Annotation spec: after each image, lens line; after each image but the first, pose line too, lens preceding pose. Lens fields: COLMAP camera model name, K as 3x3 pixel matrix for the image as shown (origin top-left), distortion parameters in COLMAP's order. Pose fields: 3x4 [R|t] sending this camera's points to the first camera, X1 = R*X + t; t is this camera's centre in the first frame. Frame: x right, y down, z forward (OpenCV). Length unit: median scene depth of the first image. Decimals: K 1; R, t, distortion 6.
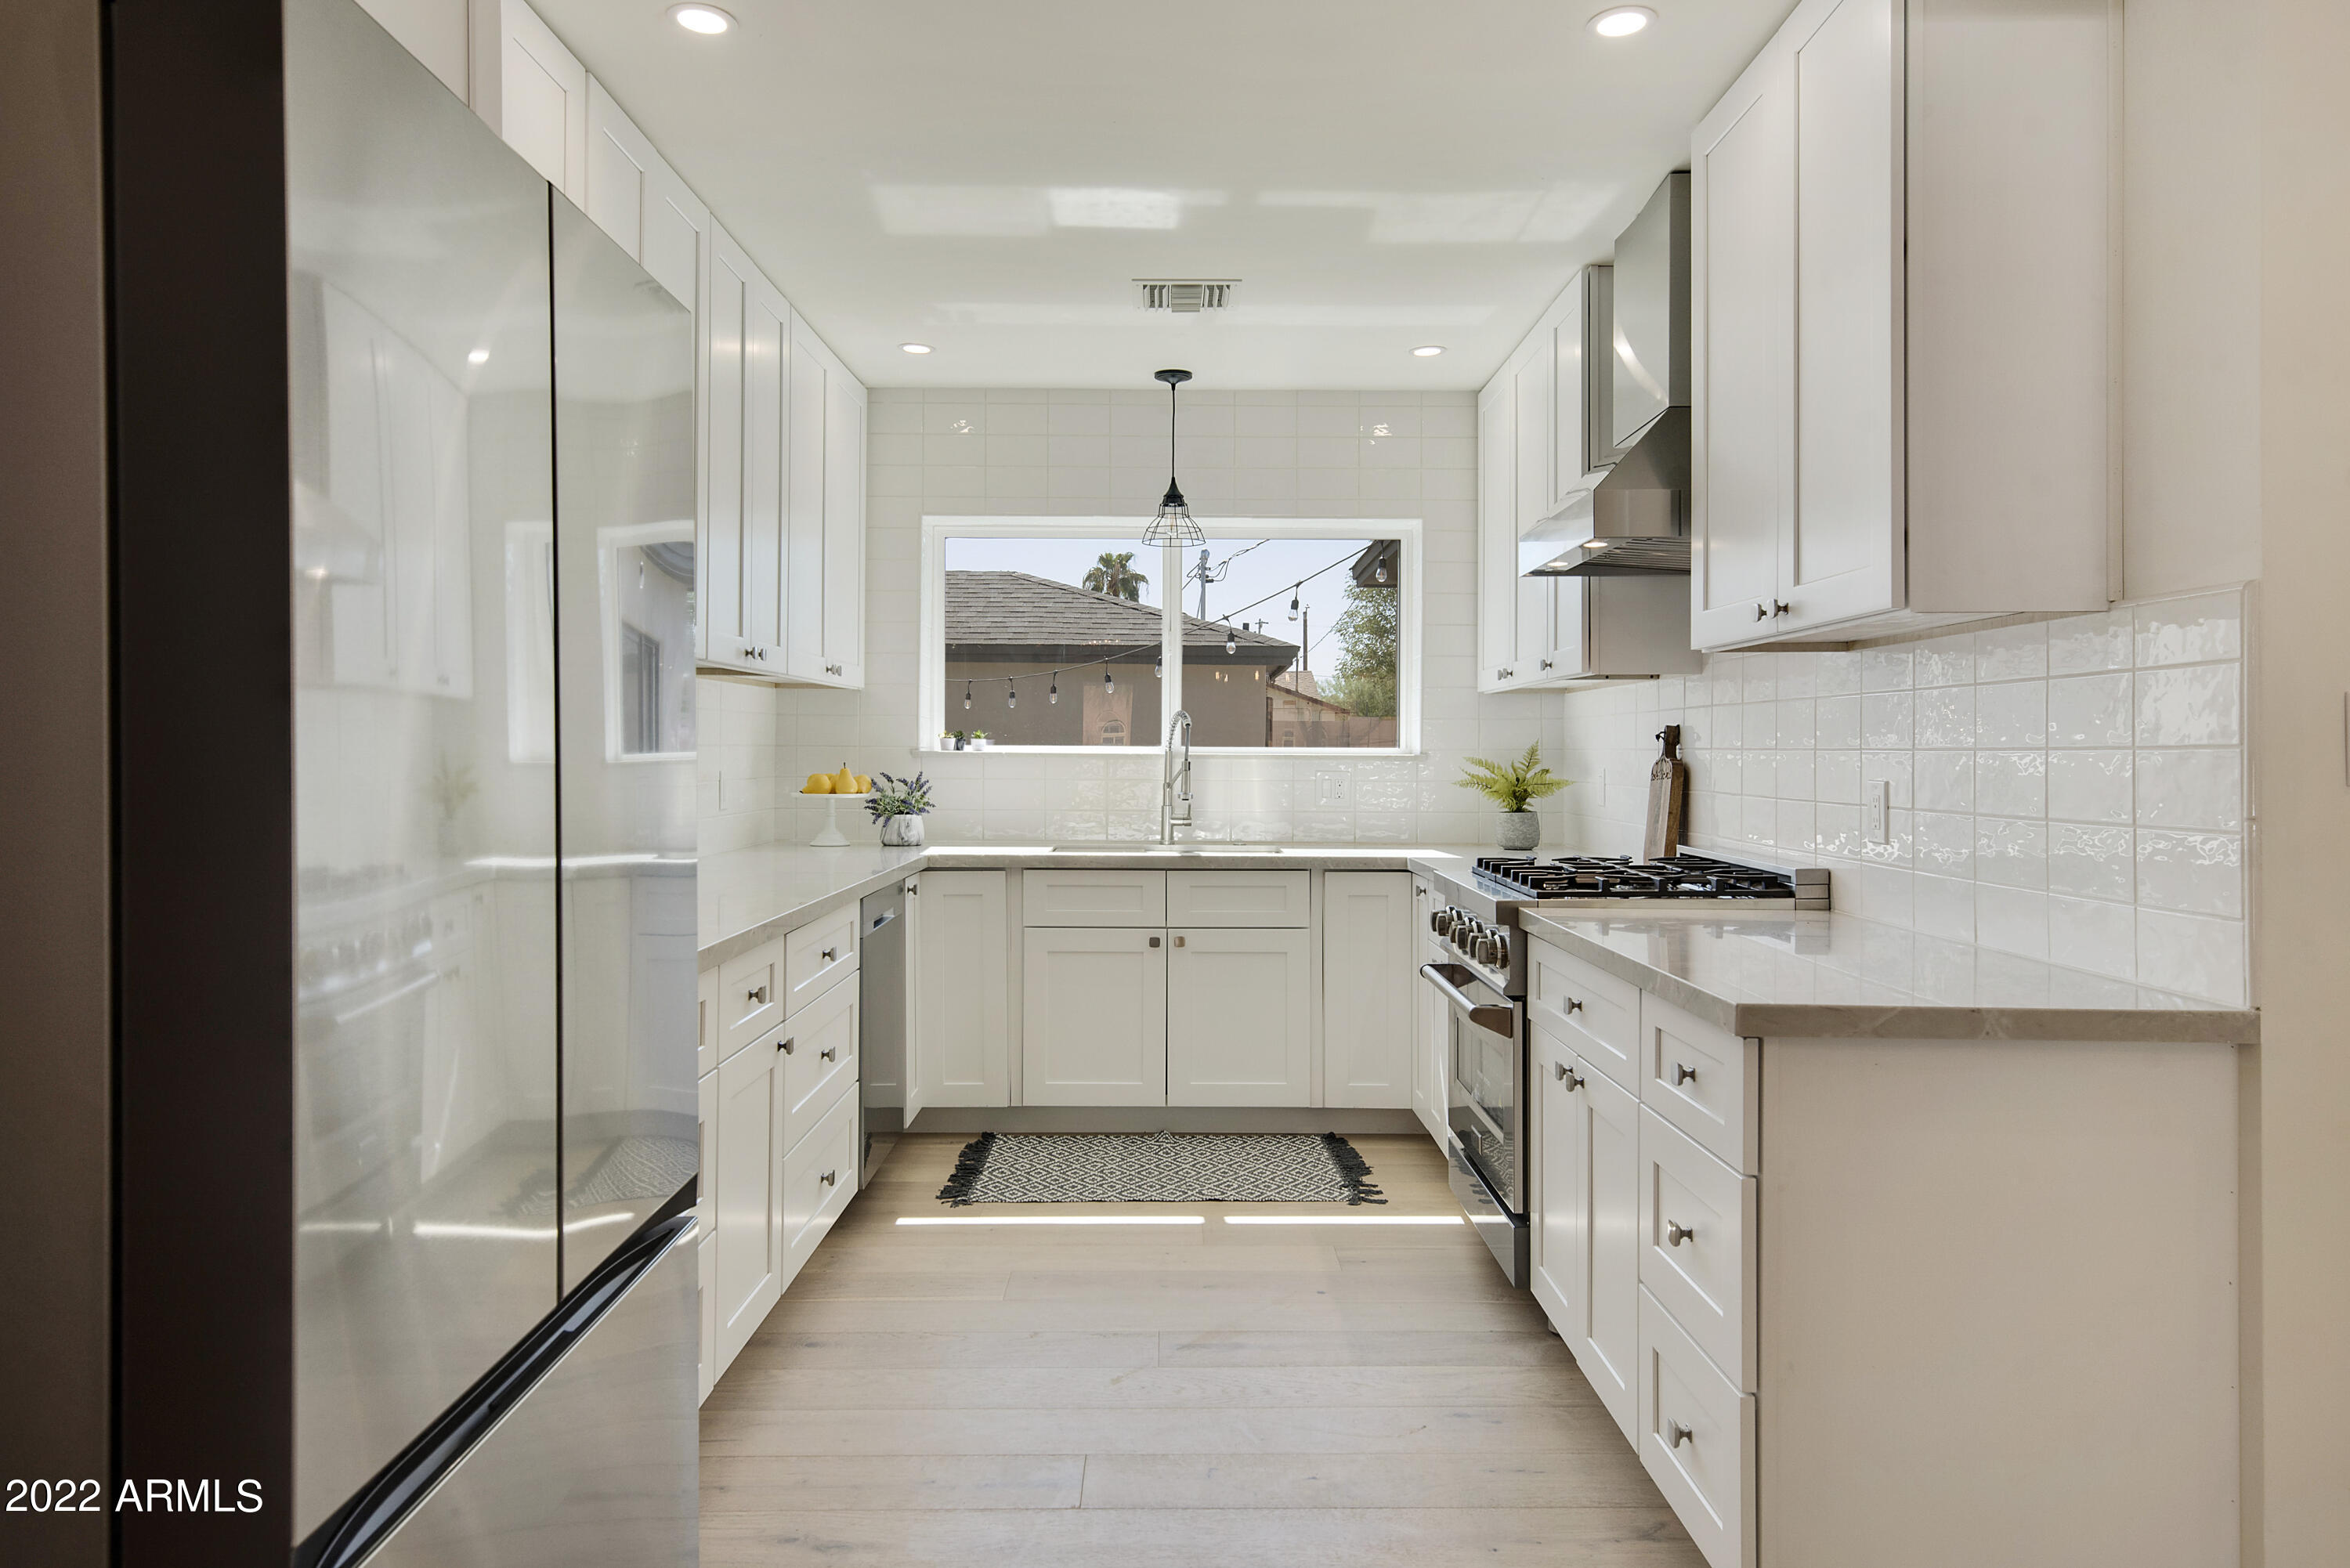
lens RADIAL K [[1498.1, 0, 1176.1], [0, 1498.1, 765.8], [0, 0, 1]] dist [0.006771, 0.000447]
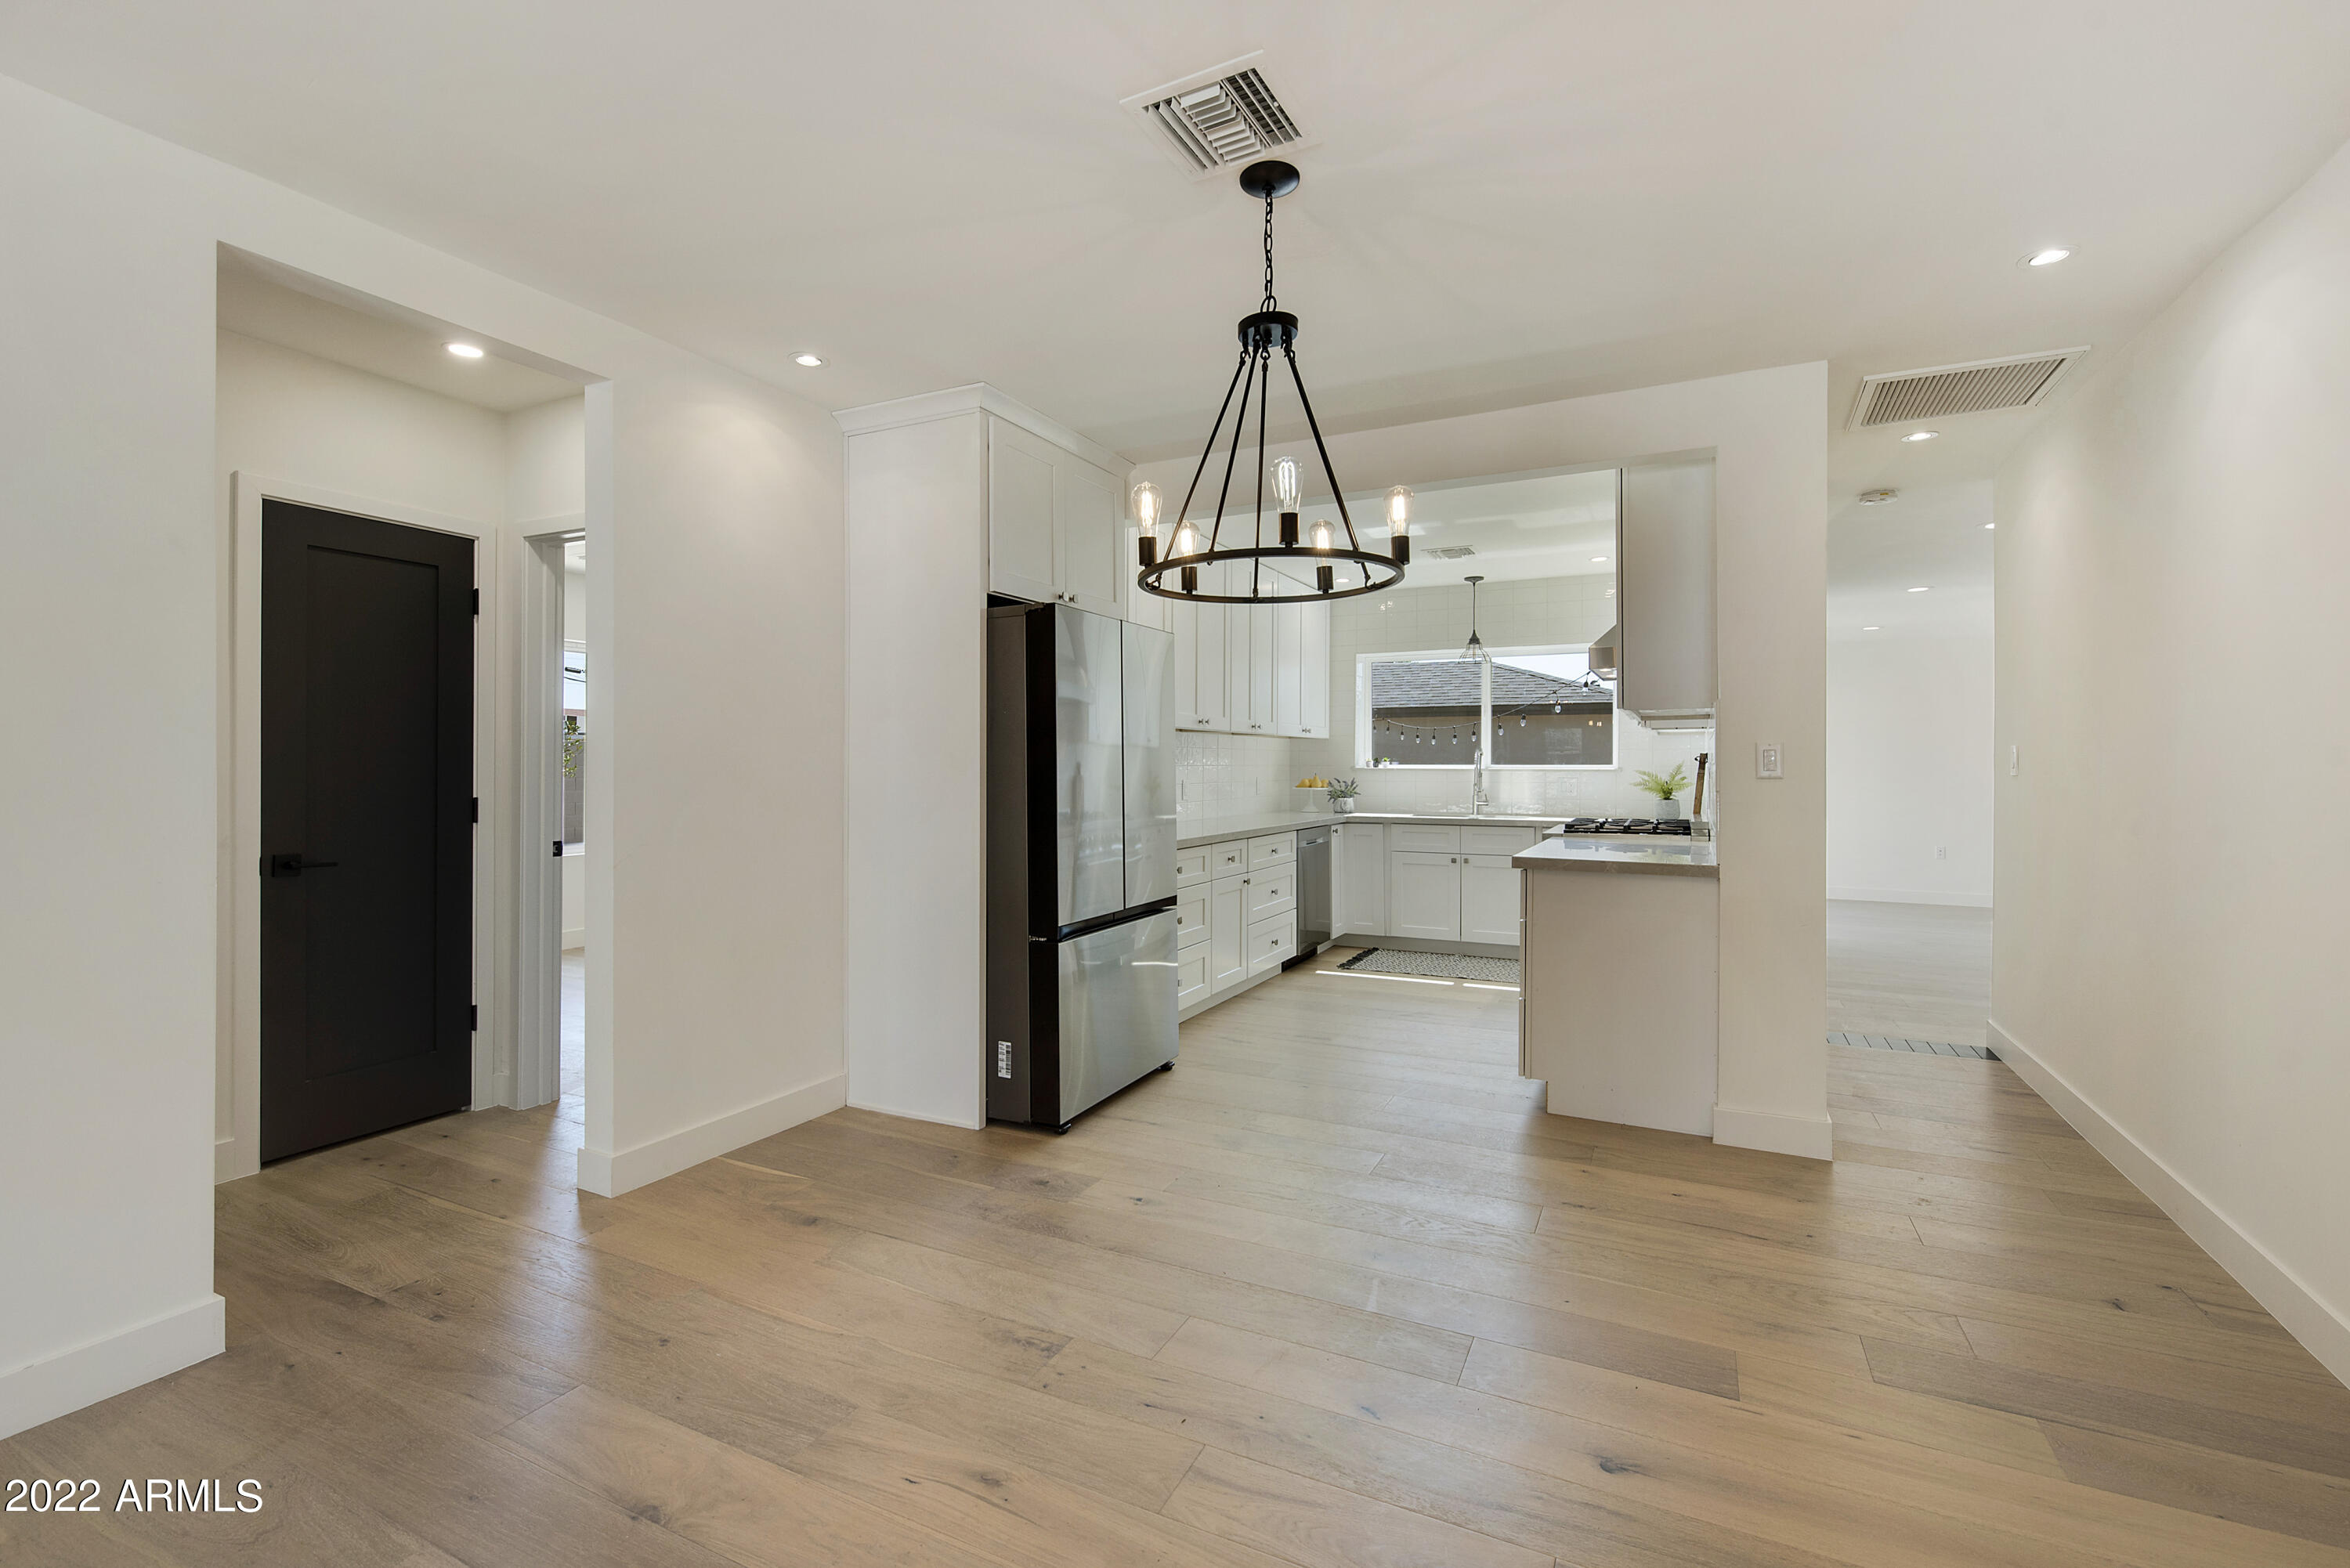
lens RADIAL K [[1026.0, 0, 1174.3], [0, 1026.0, 775.4], [0, 0, 1]] dist [0.004418, 0.000472]
pose [[0.889095, 0.000901, -0.457723, 0.269048], [-0.001566, 0.999998, -0.001073, 0.003112], [0.457721, 0.001671, 0.889094, -0.394244]]
